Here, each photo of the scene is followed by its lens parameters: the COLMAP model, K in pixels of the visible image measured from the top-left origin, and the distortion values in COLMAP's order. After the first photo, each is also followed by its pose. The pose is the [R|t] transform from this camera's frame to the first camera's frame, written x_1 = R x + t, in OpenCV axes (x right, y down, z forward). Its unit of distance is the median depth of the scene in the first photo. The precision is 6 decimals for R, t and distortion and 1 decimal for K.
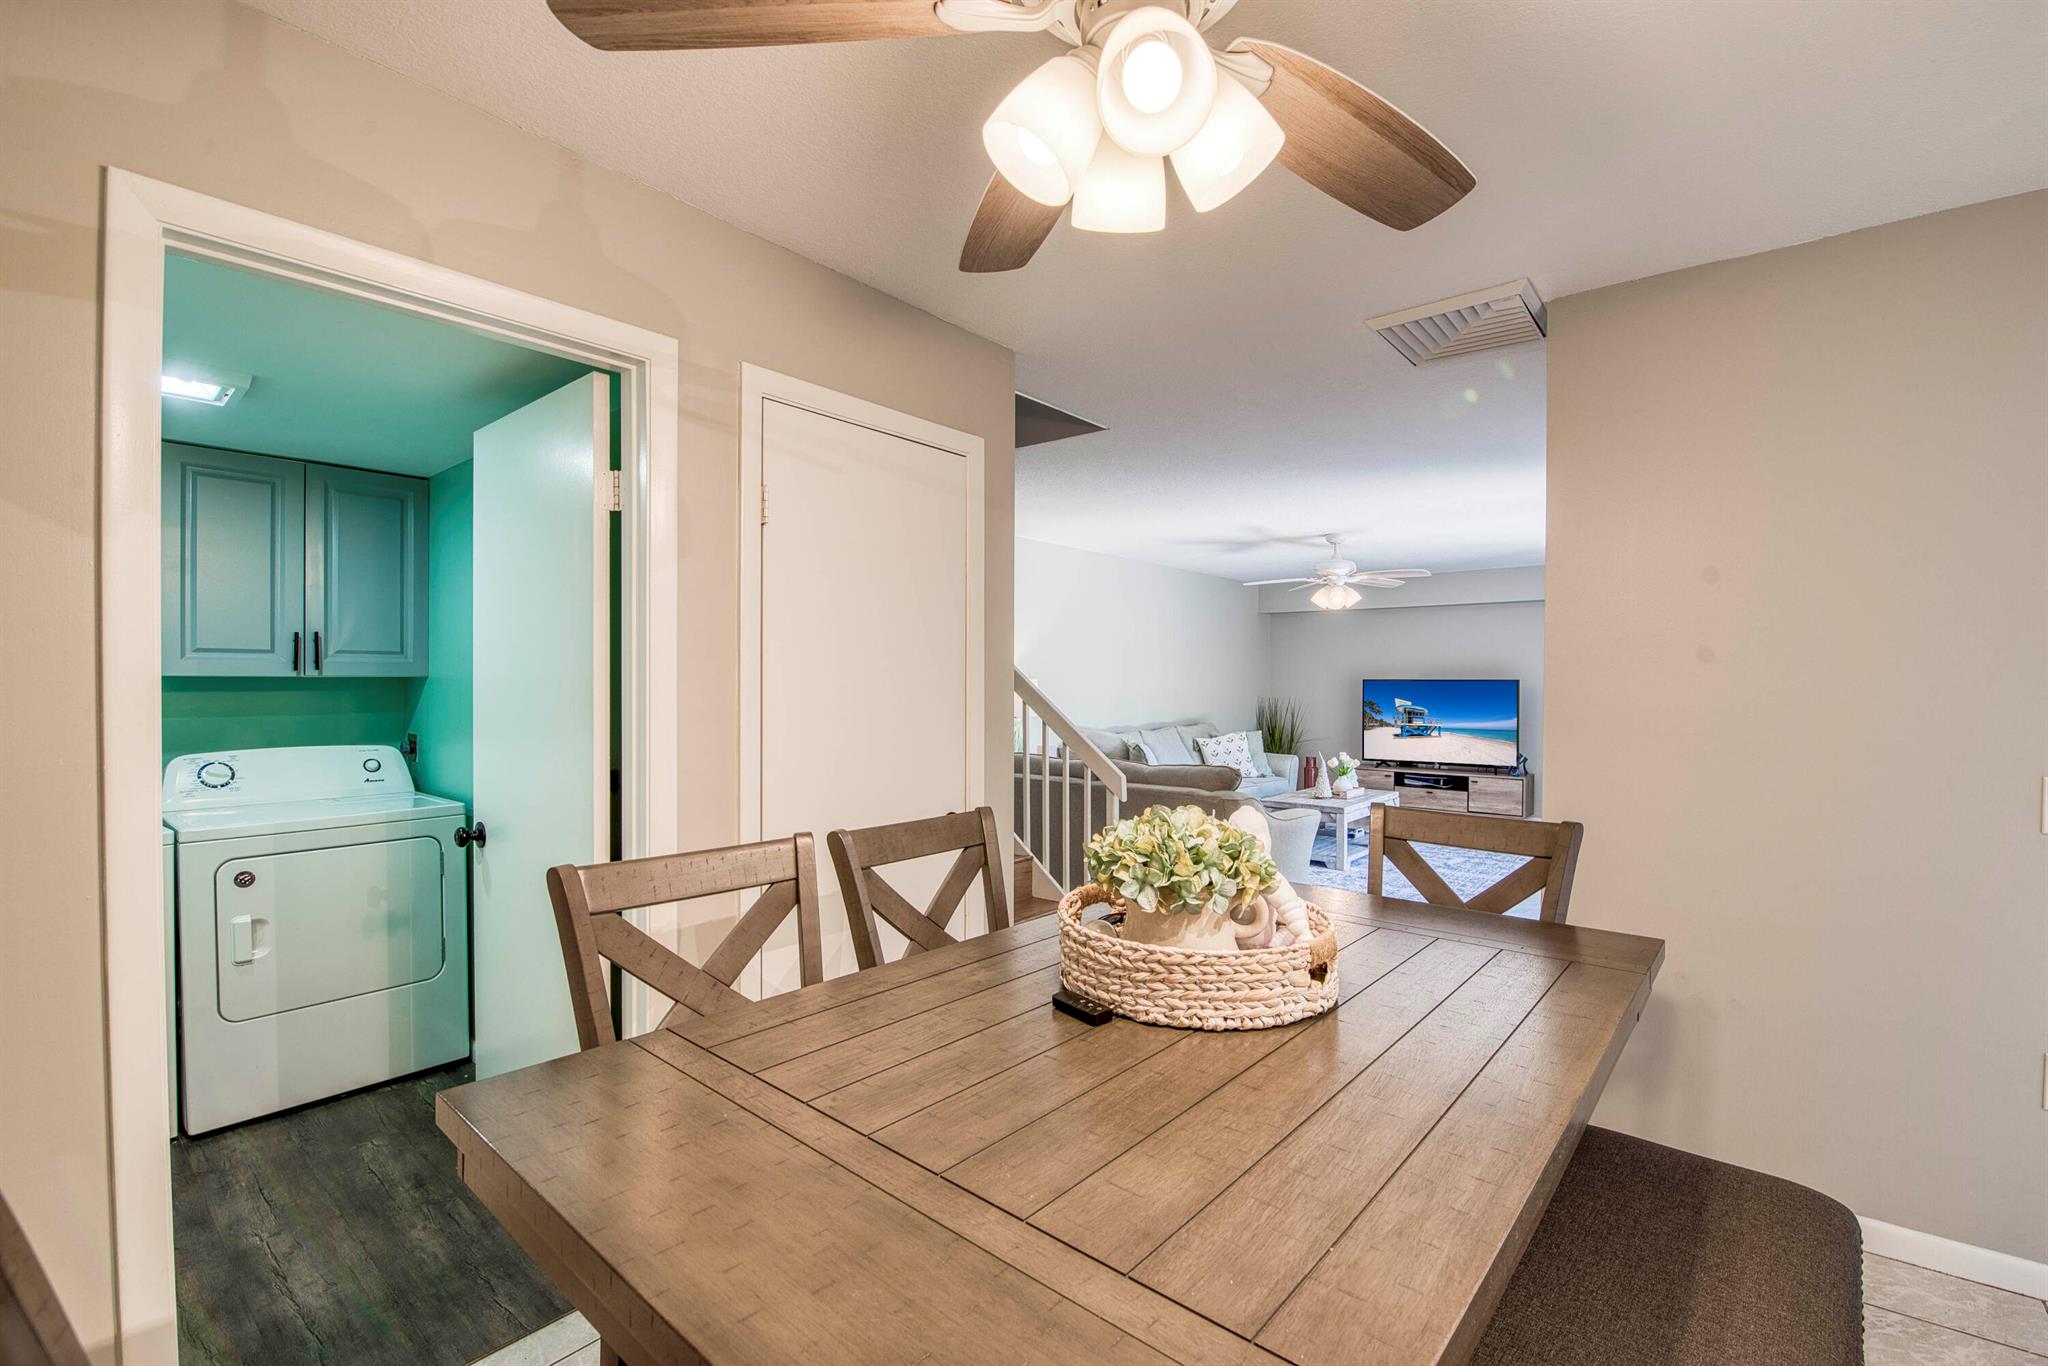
lens RADIAL K [[880.0, 0, 1046.6], [0, 880.0, 687.1], [0, 0, 1]] dist [-0.002830, -0.011167]
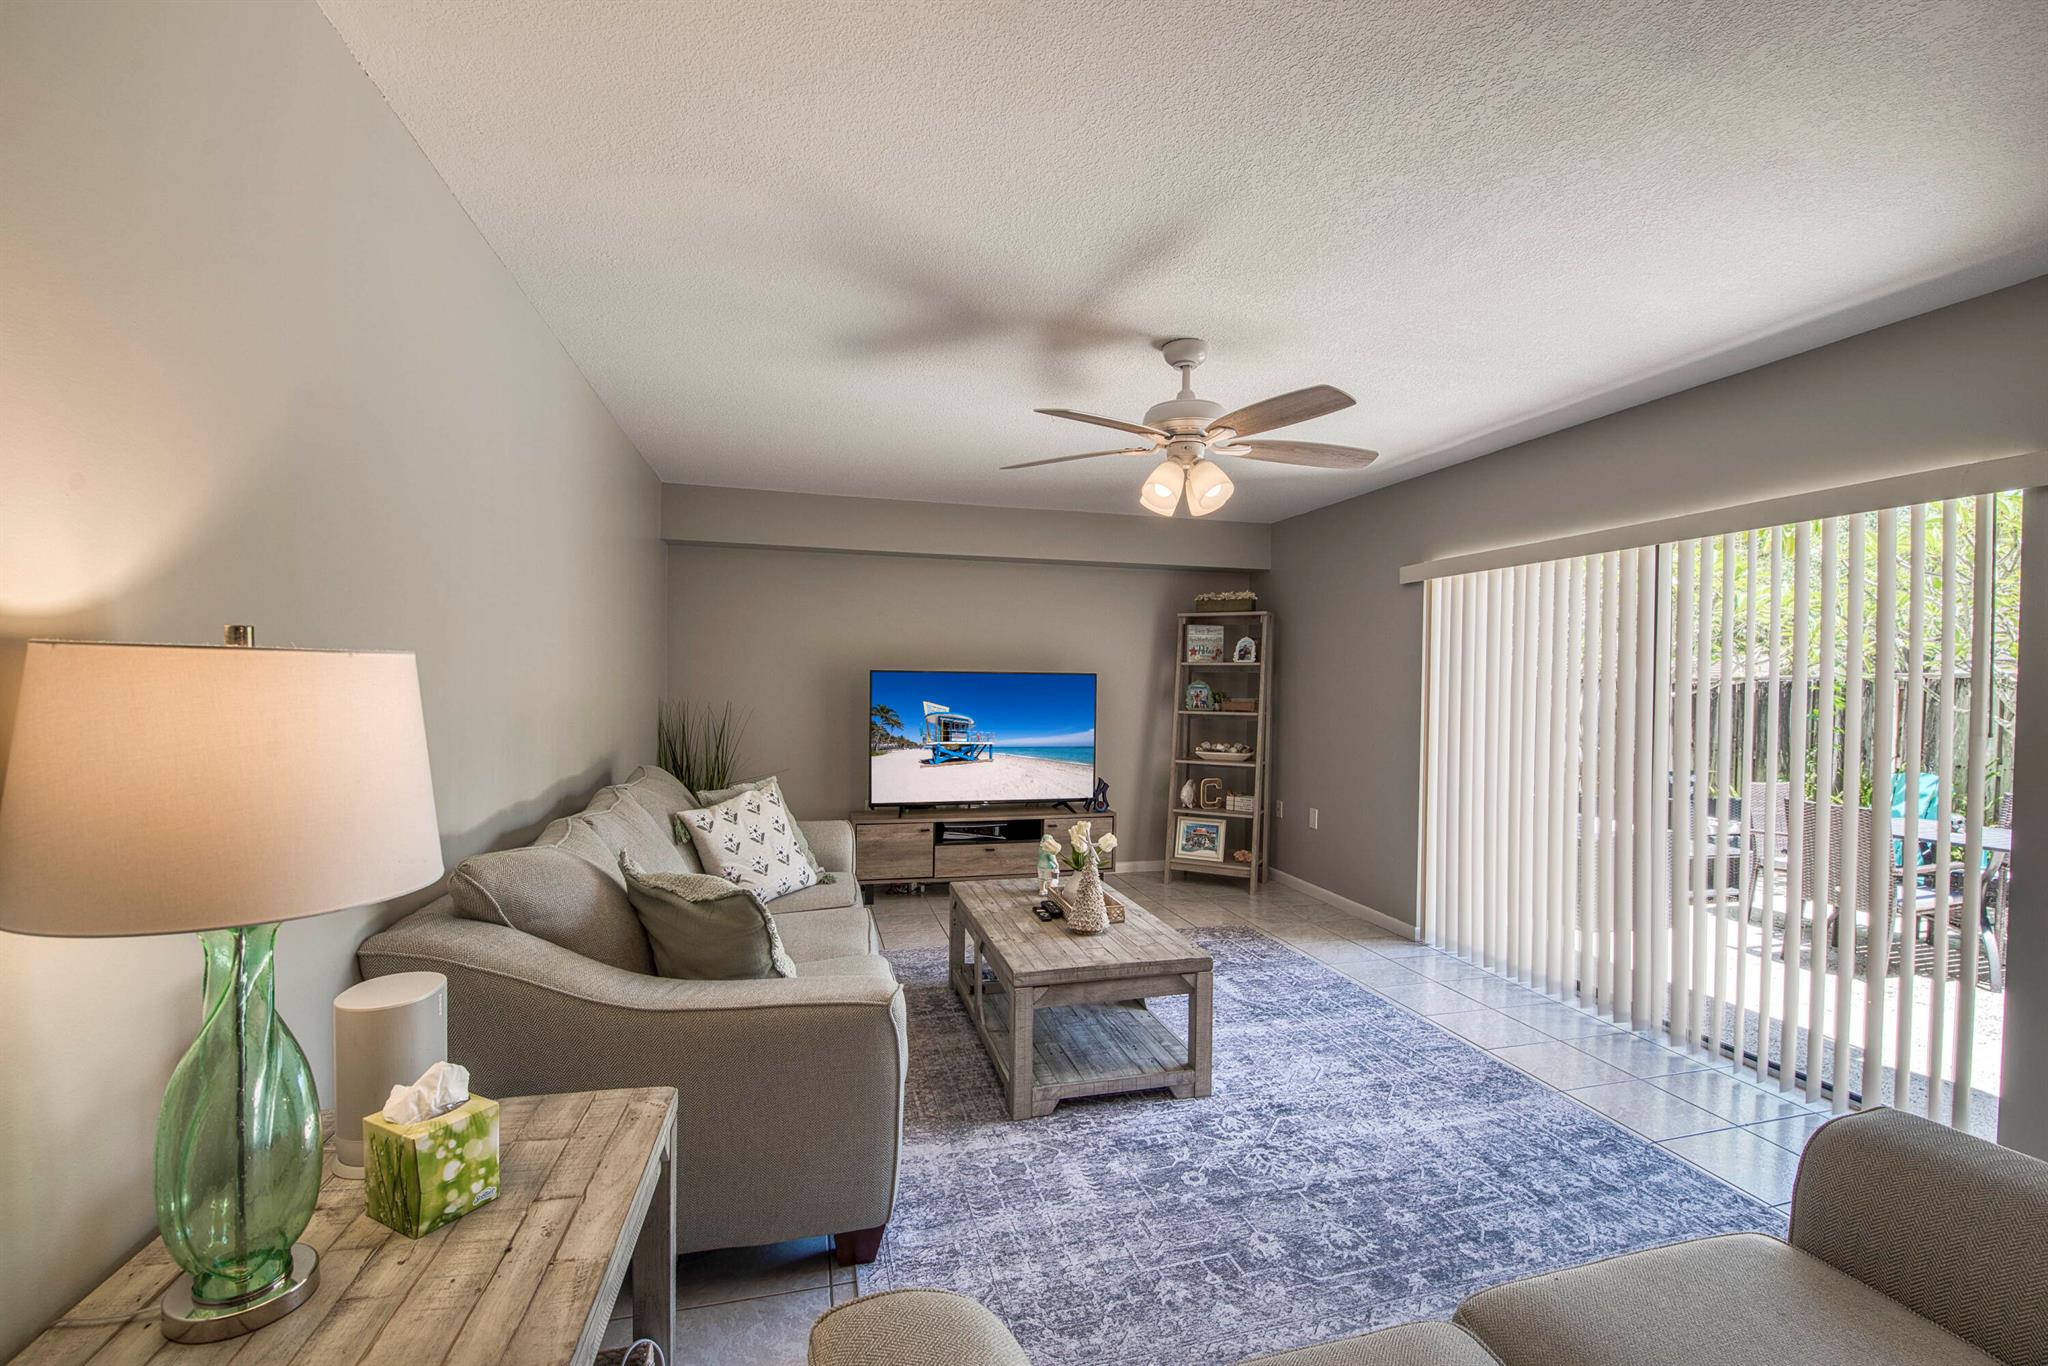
lens RADIAL K [[880.0, 0, 1046.6], [0, 880.0, 687.1], [0, 0, 1]] dist [-0.002830, -0.011167]
pose [[0.577251, -0.003061, 0.816561, -0.060539], [-0.006819, 0.999940, 0.008568, -0.003512], [-0.816538, -0.010514, 0.577195, 0.637315]]
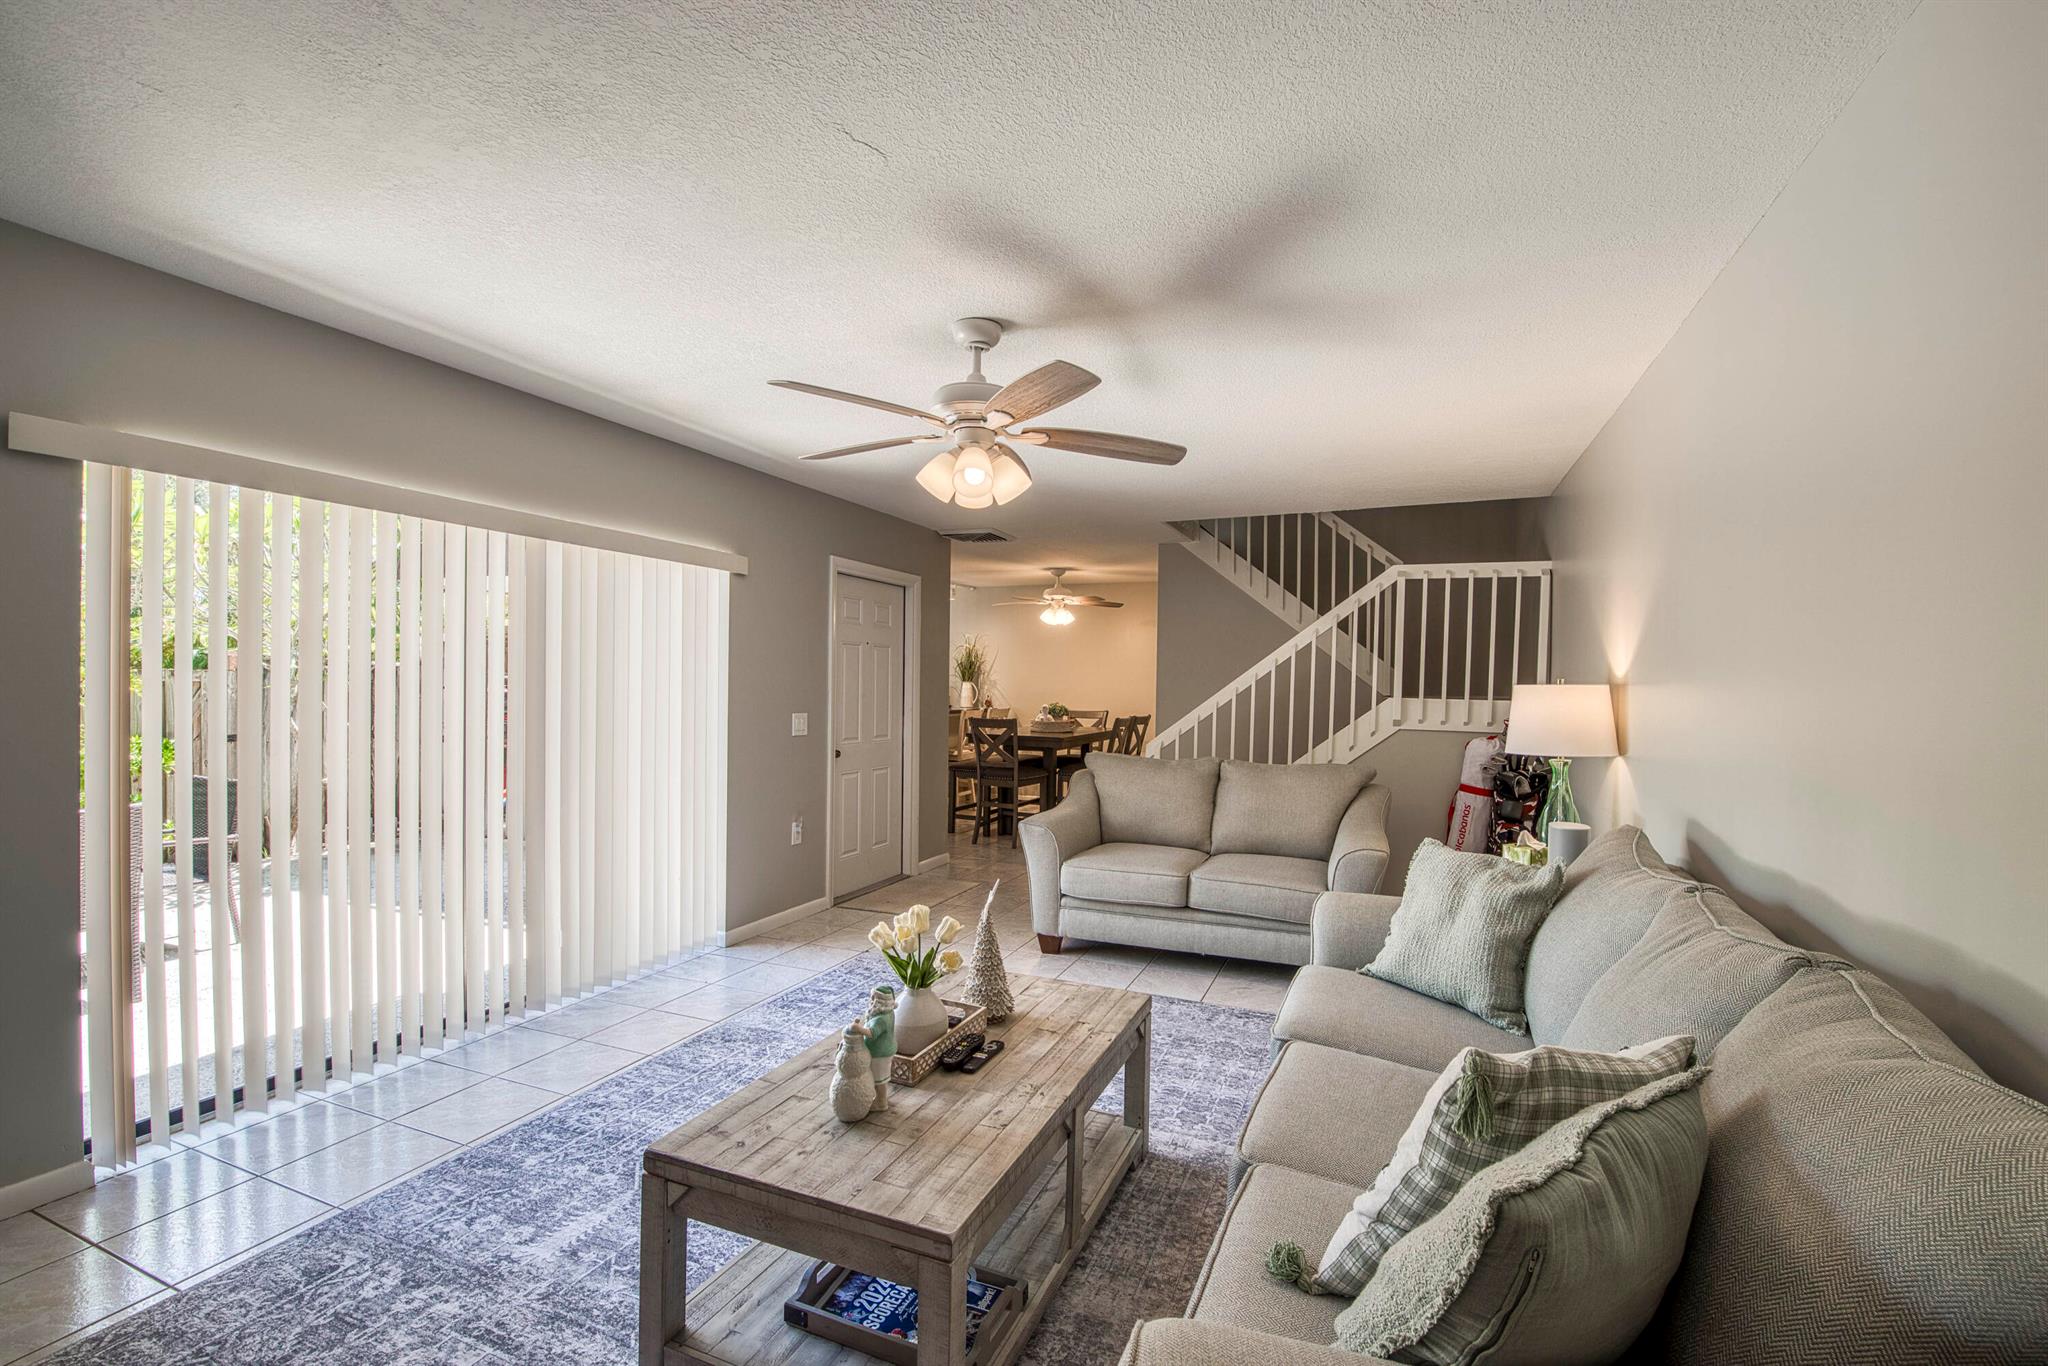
lens RADIAL K [[880.0, 0, 1046.6], [0, 880.0, 687.1], [0, 0, 1]] dist [-0.002830, -0.011167]
pose [[-0.955073, -0.016042, -0.295935, 0.333432], [-0.019291, 0.999781, 0.008060, -0.005015], [0.295741, 0.013406, -0.955174, 1.125470]]
